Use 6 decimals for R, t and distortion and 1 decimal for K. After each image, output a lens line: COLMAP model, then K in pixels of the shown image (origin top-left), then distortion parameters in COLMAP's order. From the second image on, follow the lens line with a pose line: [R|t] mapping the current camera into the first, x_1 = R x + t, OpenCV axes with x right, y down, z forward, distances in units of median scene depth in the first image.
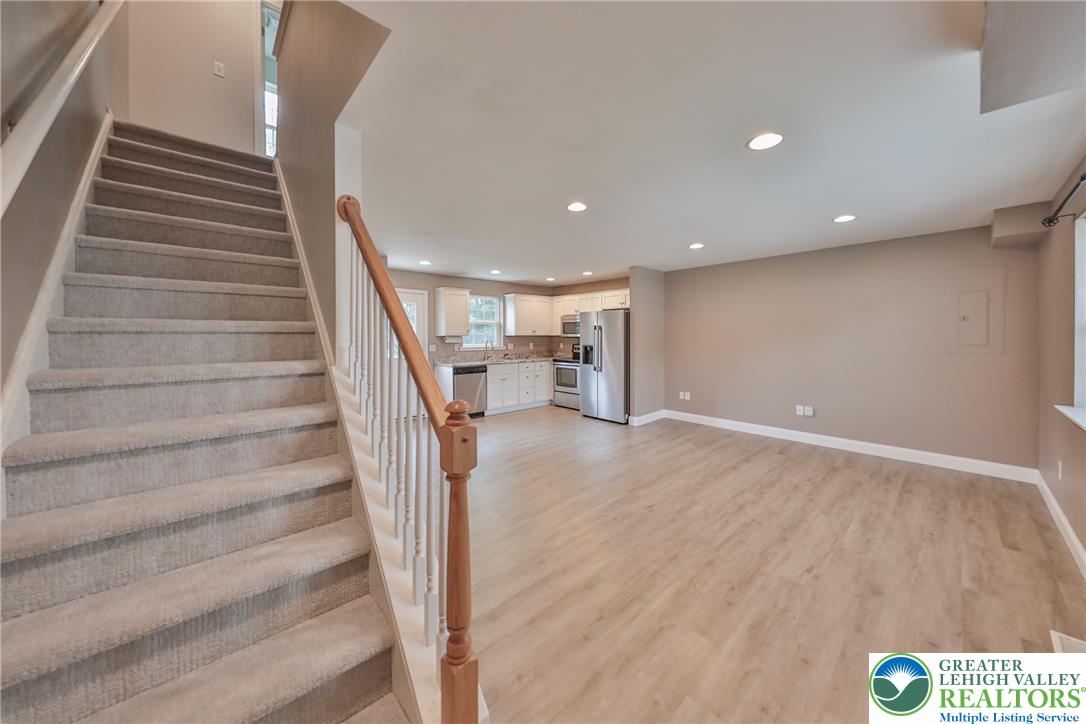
lens RADIAL K [[374.6, 0, 547.9], [0, 374.6, 335.6], [0, 0, 1]] dist [0.009579, 0.000014]
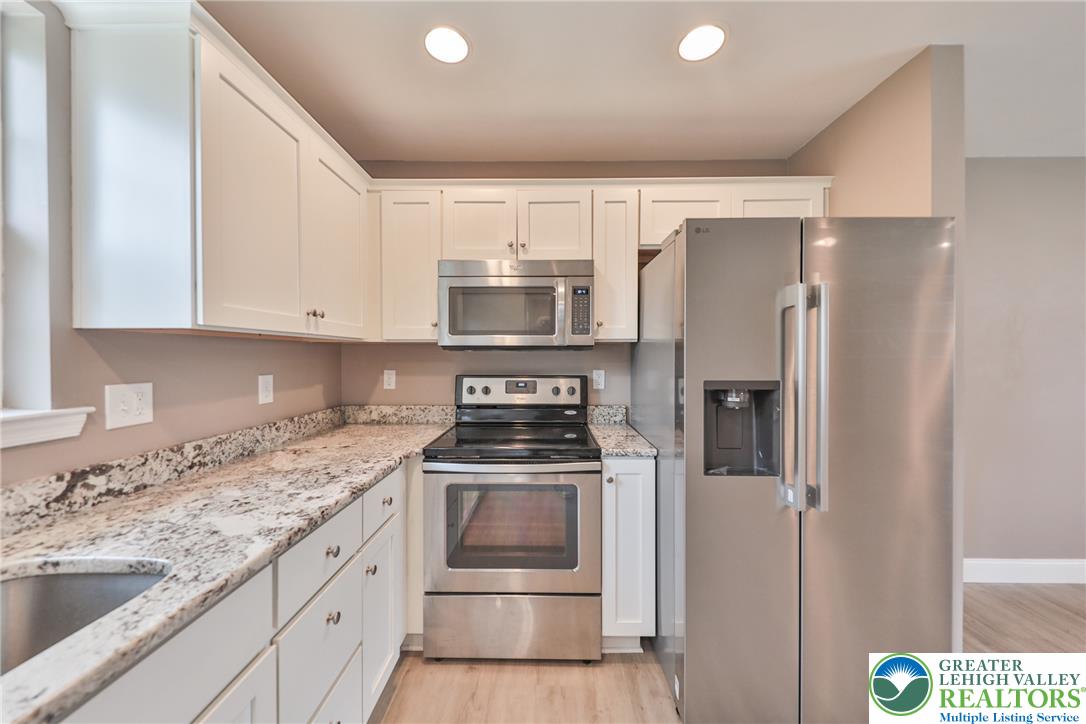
lens RADIAL K [[385.0, 0, 544.1], [0, 385.0, 356.4], [0, 0, 1]] dist [0.001283, -0.000140]
pose [[0.678666, 0.001925, 0.734445, -0.117256], [-0.002482, 0.999997, -0.000328, 0.011145], [-0.734443, -0.001600, 0.678668, 0.914235]]
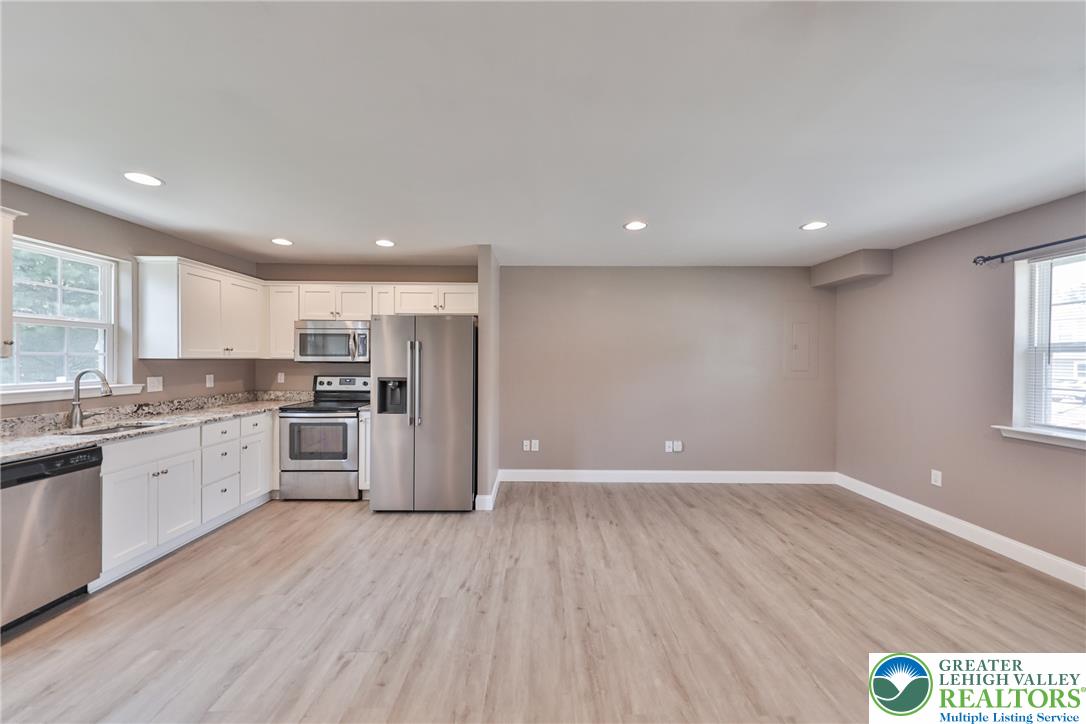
lens RADIAL K [[392.9, 0, 540.5], [0, 392.9, 360.9], [0, 0, 1]] dist [0.007908, -0.000296]
pose [[0.671541, 0.003522, 0.740959, -0.160716], [-0.006890, 0.999975, 0.001490, -0.000974], [-0.740935, -0.006106, 0.671549, 0.456924]]
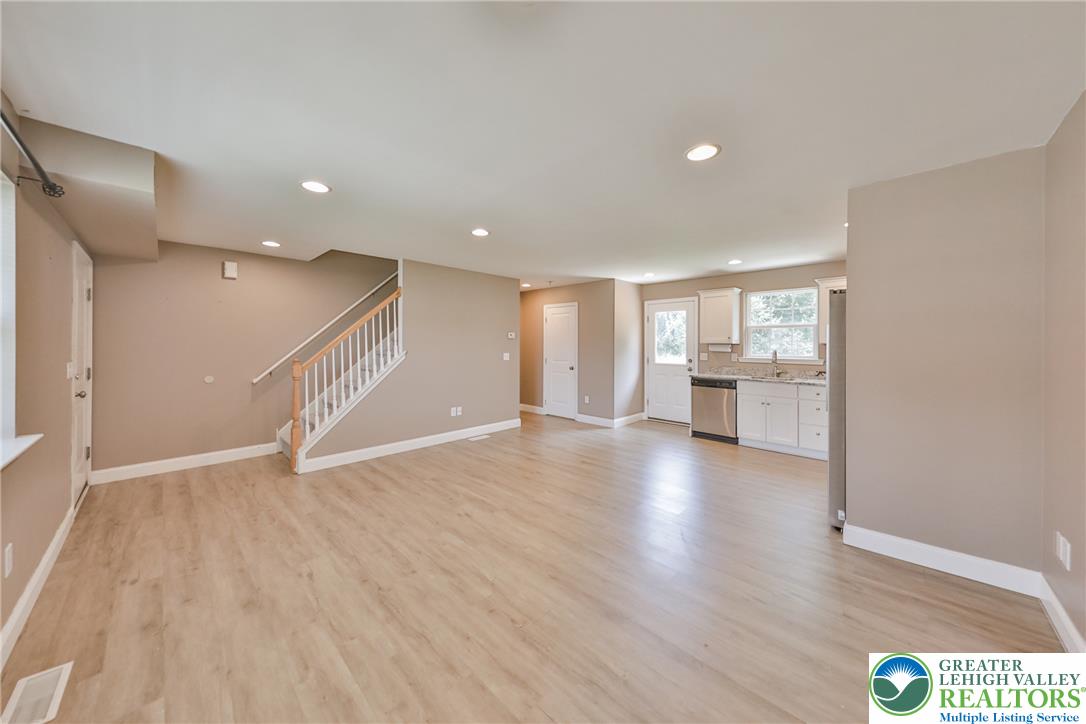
lens RADIAL K [[364.0, 0, 538.2], [0, 364.0, 345.0], [0, 0, 1]] dist [0.005370, -0.000166]
pose [[0.056681, 0.006899, -0.998369, 0.583384], [-0.006147, 0.999960, 0.006561, 0.001306], [0.998373, 0.005765, 0.056721, 0.534062]]
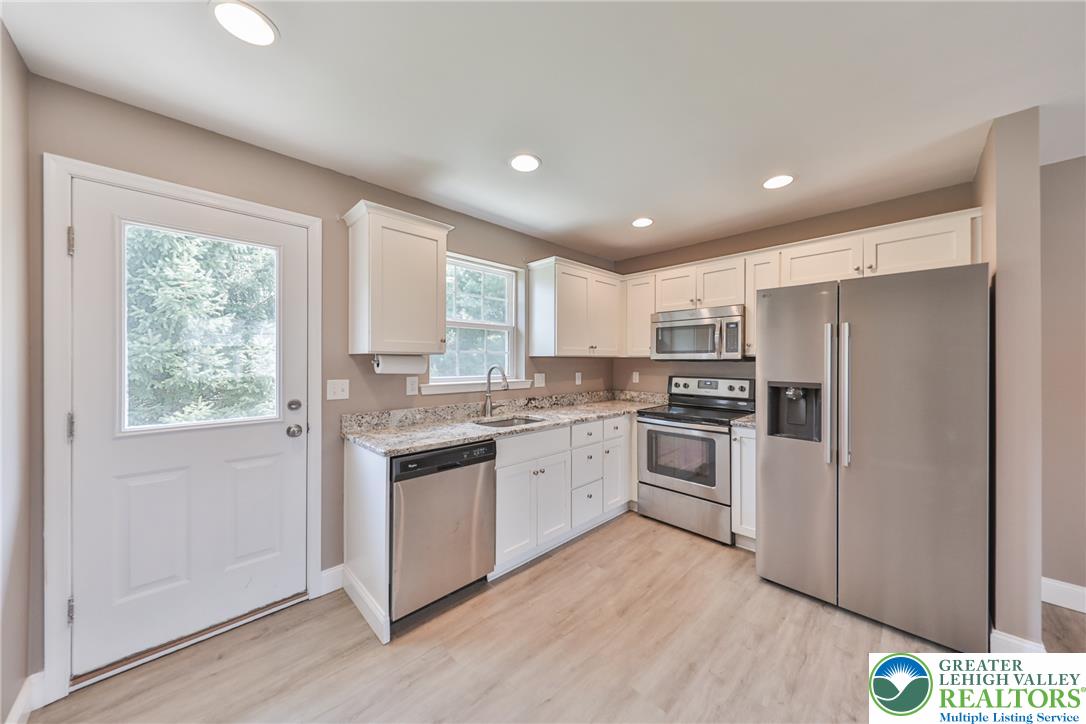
lens RADIAL K [[365.1, 0, 543.0], [0, 365.1, 362.0], [0, 0, 1]] dist [0.005999, -0.000121]
pose [[0.999243, 0.006514, 0.038345, -0.131675], [-0.006603, 0.999976, 0.002217, 0.006682], [-0.038330, -0.002468, 0.999262, 0.656745]]
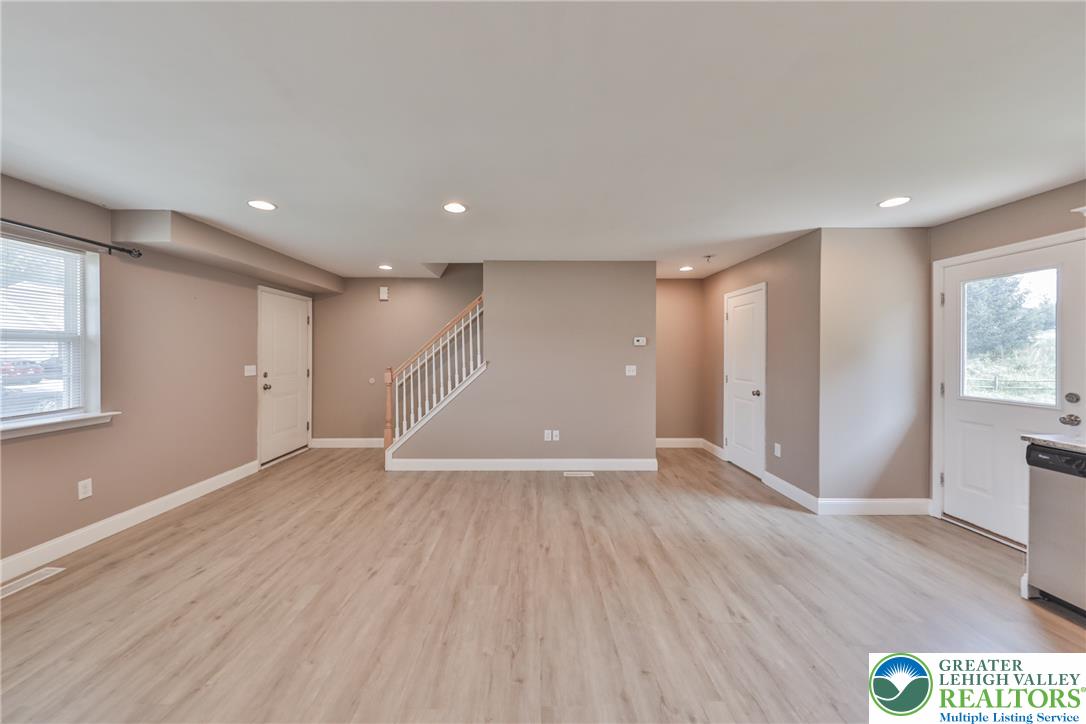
lens RADIAL K [[375.7, 0, 535.8], [0, 375.7, 352.2], [0, 0, 1]] dist [0.011996, -0.003922]
pose [[-0.666666, 0.005925, -0.745333, 0.295079], [-0.000139, 0.999967, 0.008074, -0.002039], [0.745357, 0.005486, -0.666644, 0.833728]]
